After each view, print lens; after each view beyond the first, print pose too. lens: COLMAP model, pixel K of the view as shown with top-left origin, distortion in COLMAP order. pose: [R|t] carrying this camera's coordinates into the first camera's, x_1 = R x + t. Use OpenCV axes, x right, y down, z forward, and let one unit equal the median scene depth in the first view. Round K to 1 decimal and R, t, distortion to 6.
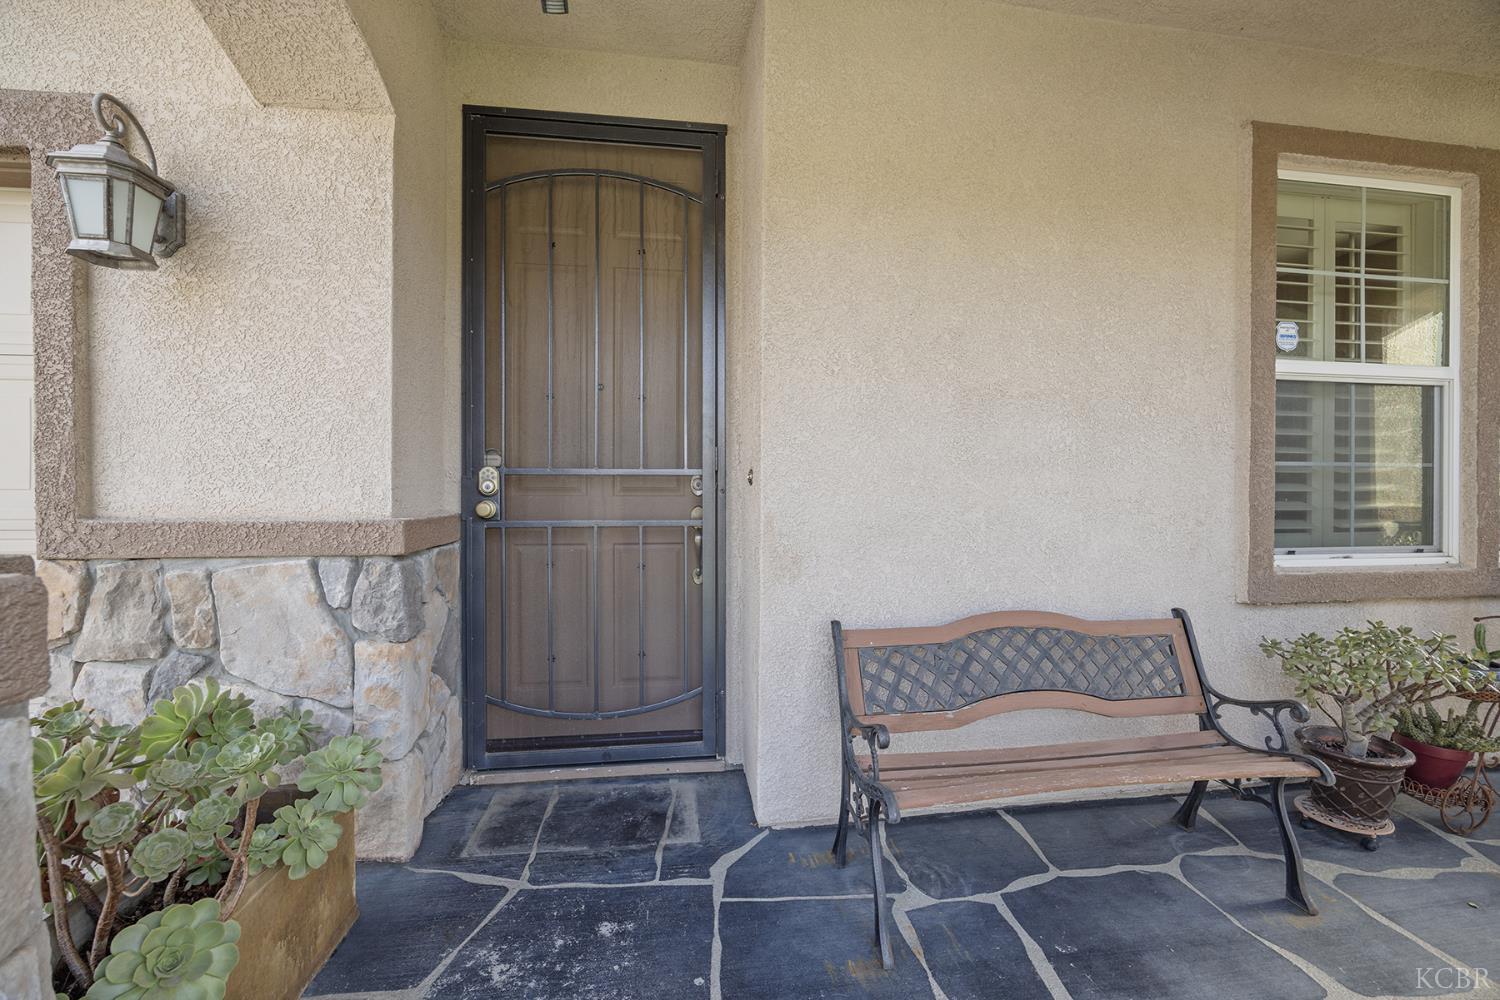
lens RADIAL K [[612.5, 0, 750.0], [0, 612.5, 500.0], [0, 0, 1]] dist [-0.032780, -0.000001]
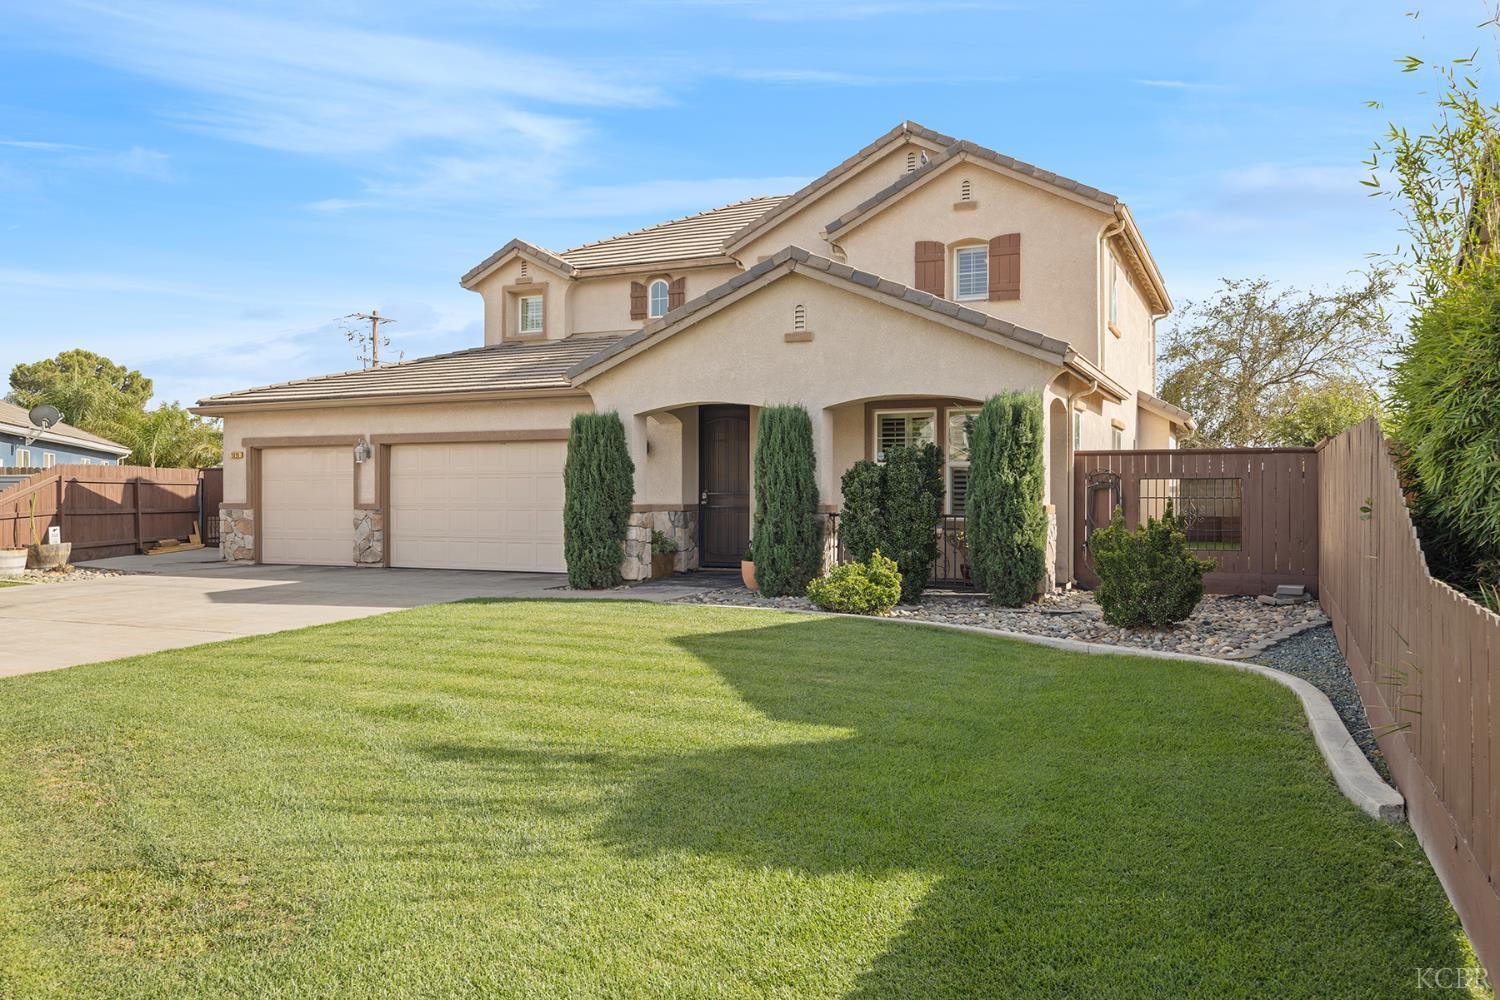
lens RADIAL K [[1094.8, 0, 750.0], [0, 1094.8, 500.0], [0, 0, 1]] dist [-0.005464, -0.000751]
pose [[0.843315, -0.001762, -0.537417, 4.161758], [-0.003382, 0.999957, -0.008586, 0.063165], [0.537409, 0.009058, 0.843273, -5.550157]]
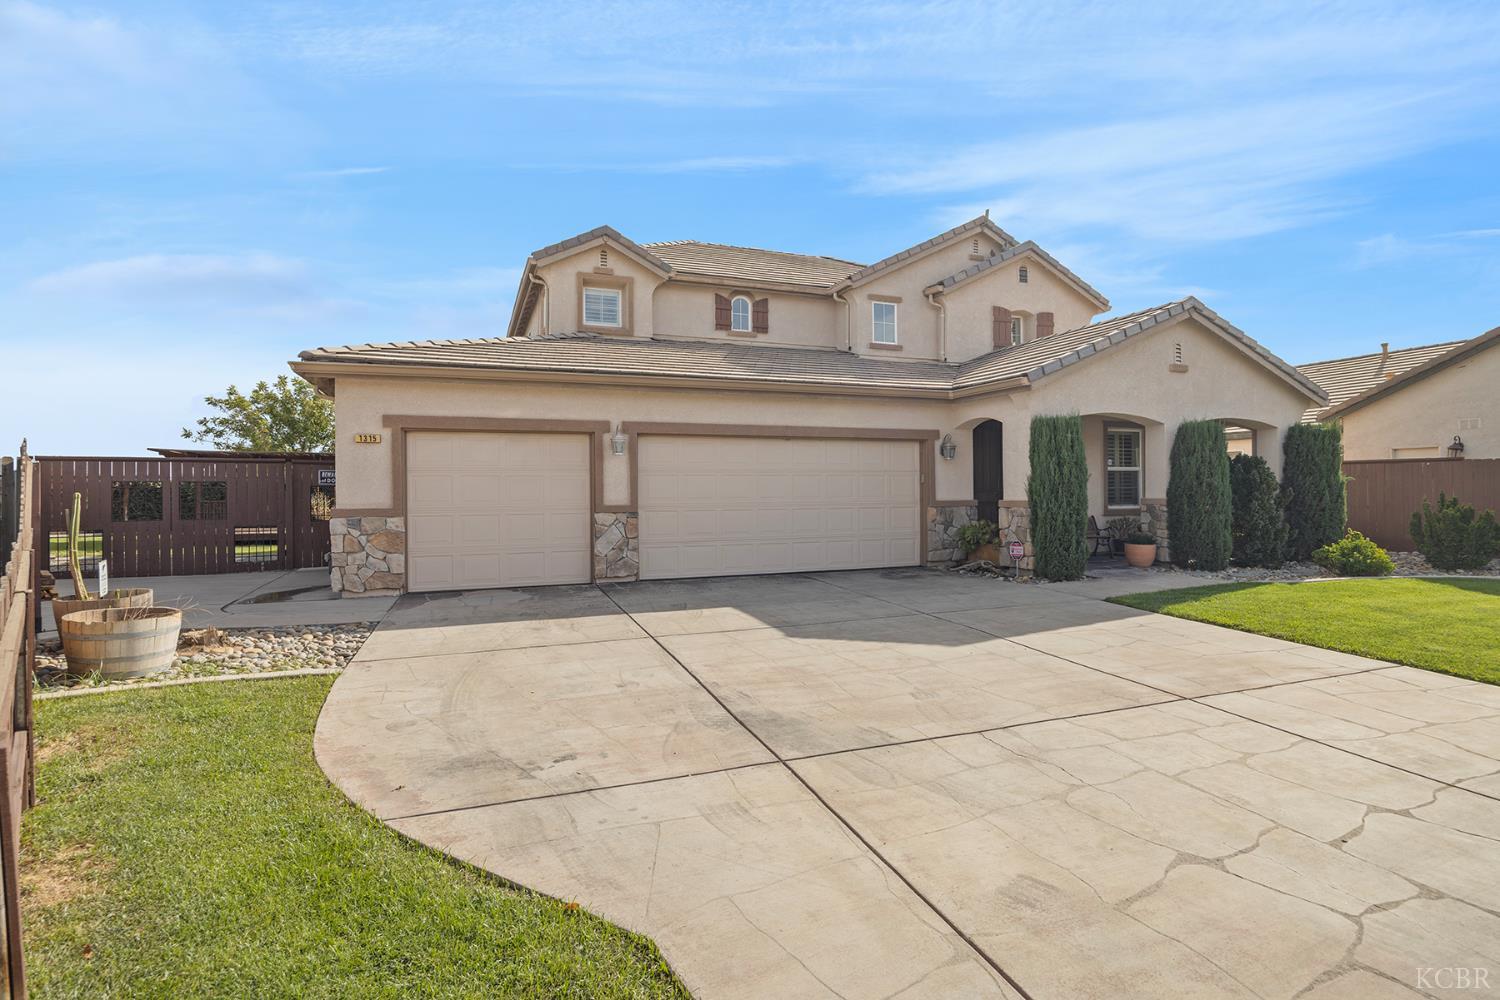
lens RADIAL K [[719.6, 0, 743.5], [0, 719.6, 491.1], [0, 0, 1]] dist [-0.010399, -0.000236]
pose [[0.977893, -0.010220, 0.208855, -3.617931], [0.013227, 0.999828, -0.013003, 0.004493], [-0.208686, 0.015478, 0.977860, -4.561742]]
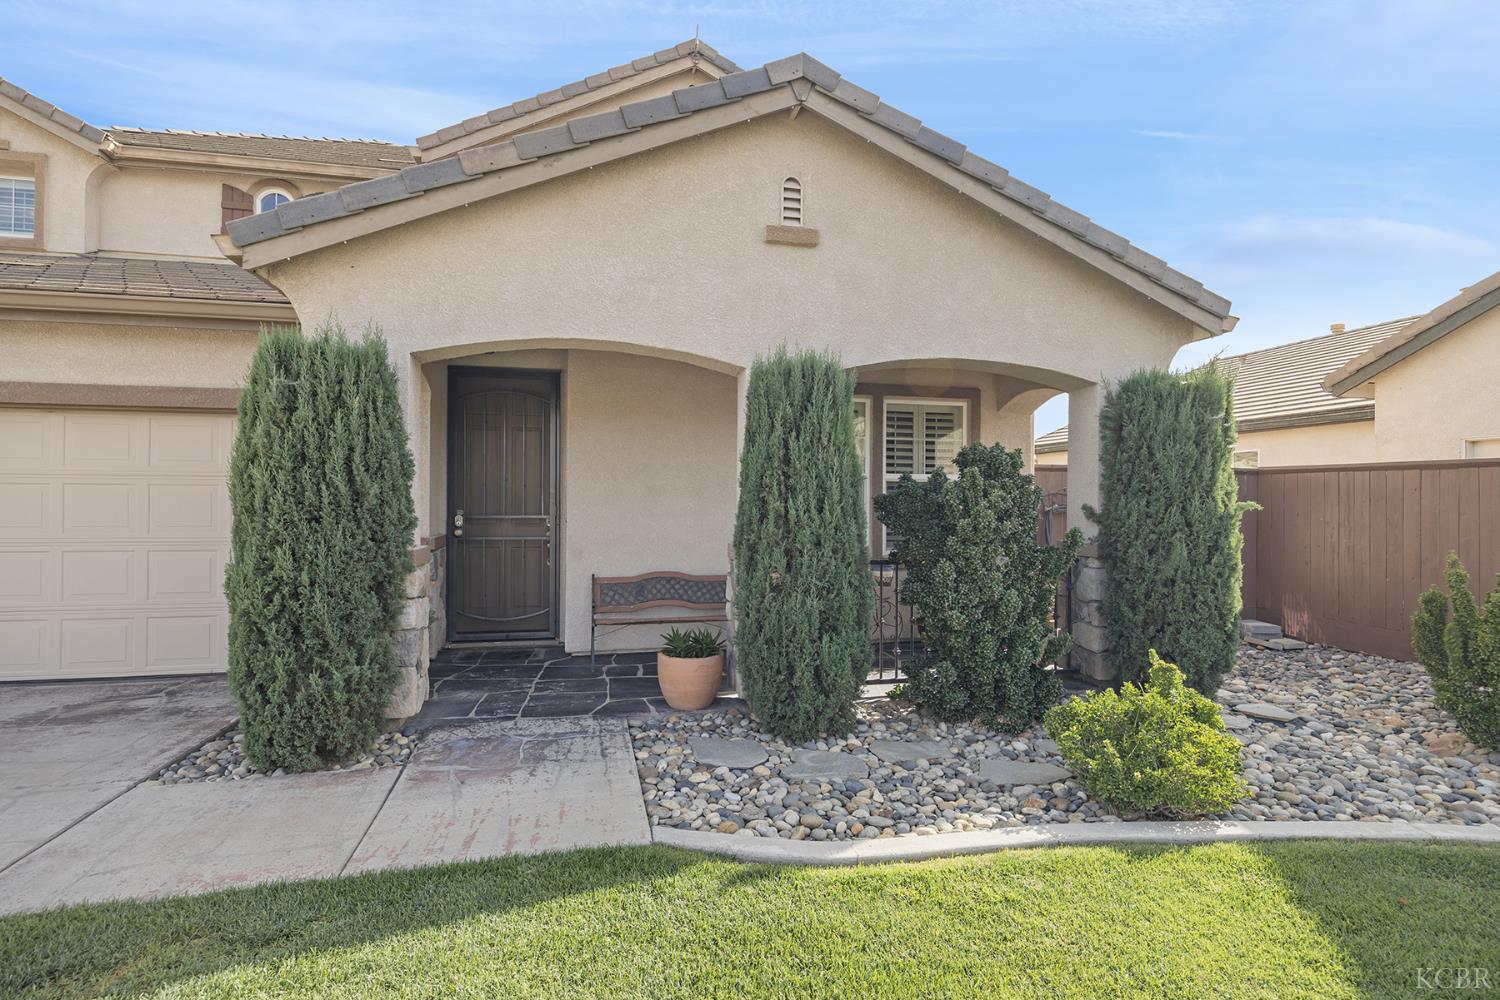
lens RADIAL K [[751.7, 0, 750.0], [0, 751.7, 500.0], [0, 0, 1]] dist [-0.005104, -0.001173]
pose [[0.997302, 0.003011, 0.073351, 0.554262], [-0.002104, 0.999920, -0.012451, -0.087511], [-0.073382, 0.012263, 0.997228, -2.253489]]
